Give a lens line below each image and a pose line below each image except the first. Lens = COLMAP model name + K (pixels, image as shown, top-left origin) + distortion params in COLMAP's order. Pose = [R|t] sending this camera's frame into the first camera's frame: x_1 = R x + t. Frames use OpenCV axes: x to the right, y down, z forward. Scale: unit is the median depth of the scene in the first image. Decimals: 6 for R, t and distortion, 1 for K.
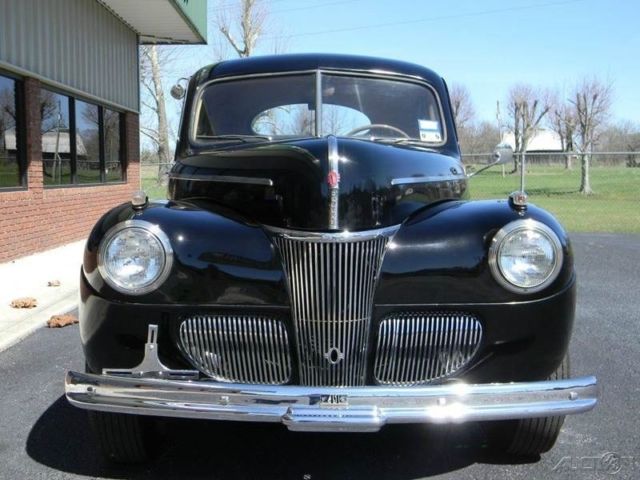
lens RADIAL K [[534.7, 0, 321.7], [0, 534.7, 221.5], [0, 0, 1]] dist [-0.005203, -0.005894]
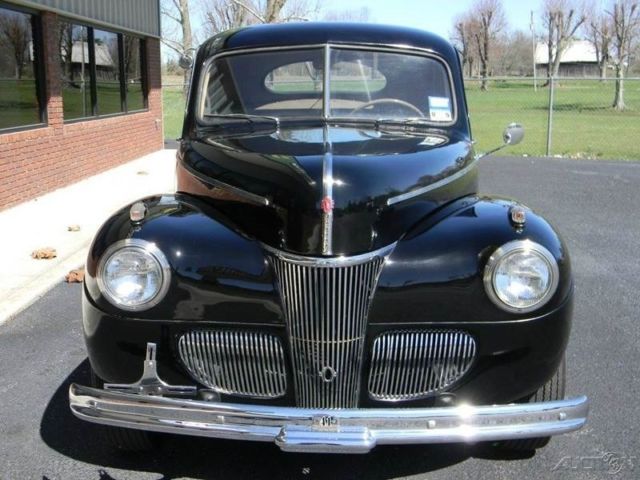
lens RADIAL K [[534.7, 0, 321.7], [0, 534.7, 221.5], [0, 0, 1]] dist [-0.005203, -0.005894]
pose [[0.999686, 0.008151, -0.023686, 0.031379], [-0.006361, 0.997189, 0.074657, -0.109786], [0.024228, -0.074483, 0.996928, 0.001755]]
